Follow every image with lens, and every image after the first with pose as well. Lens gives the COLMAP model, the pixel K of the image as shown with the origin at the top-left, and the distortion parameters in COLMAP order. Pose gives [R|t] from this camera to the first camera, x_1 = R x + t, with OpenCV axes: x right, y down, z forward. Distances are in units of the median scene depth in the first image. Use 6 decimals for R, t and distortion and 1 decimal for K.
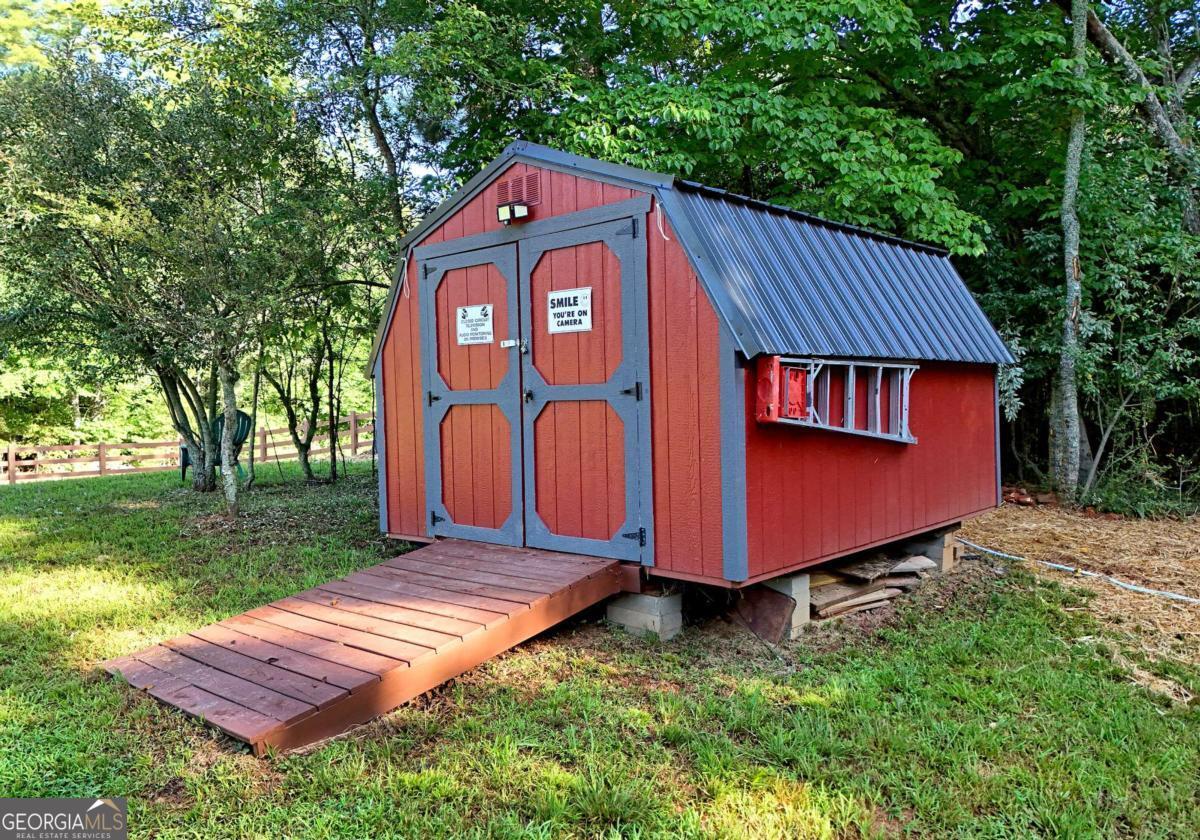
lens RADIAL K [[850.7, 0, 600.0], [0, 850.7, 420.0], [0, 0, 1]] dist [0.002702, 0.000211]
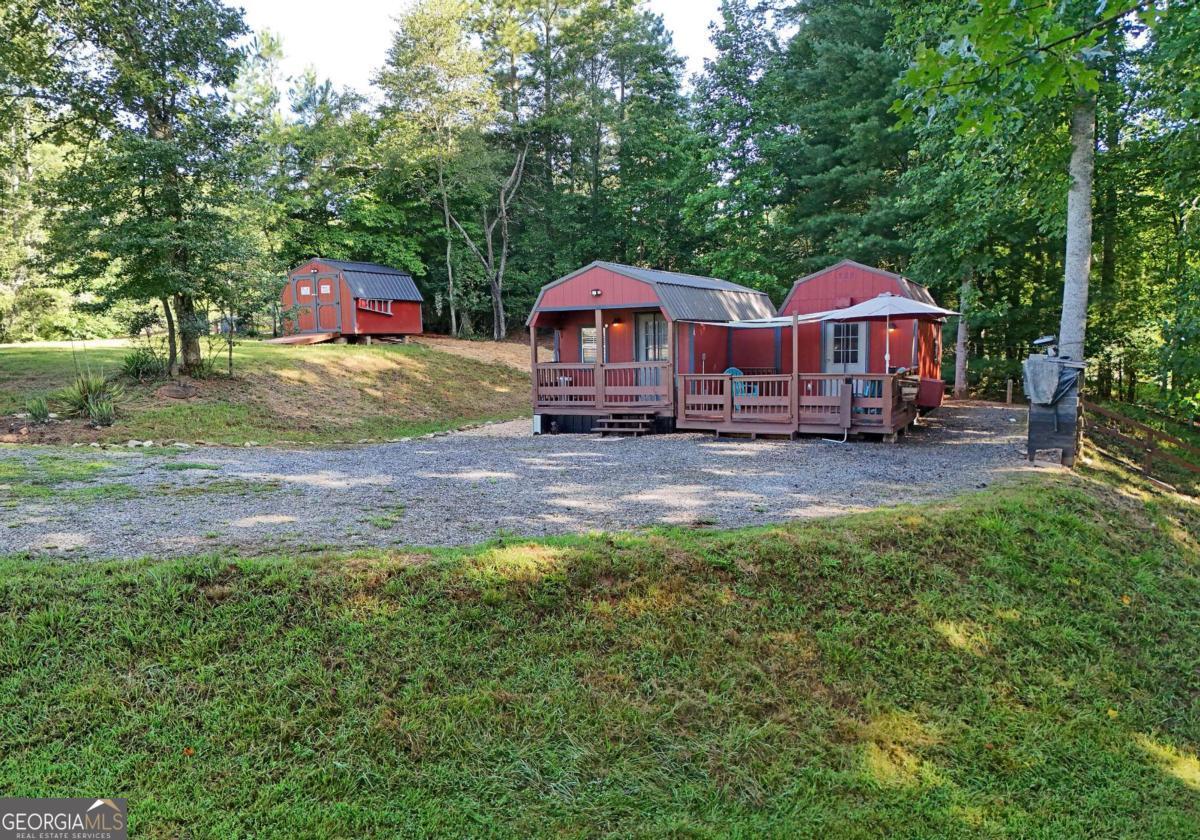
lens RADIAL K [[850.7, 0, 600.0], [0, 850.7, 420.0], [0, 0, 1]] dist [0.002702, 0.000211]
pose [[0.944022, -0.029462, 0.328563, -0.183225], [0.006762, 0.997523, 0.070019, 0.328715], [-0.329812, -0.063877, 0.941883, -4.624107]]
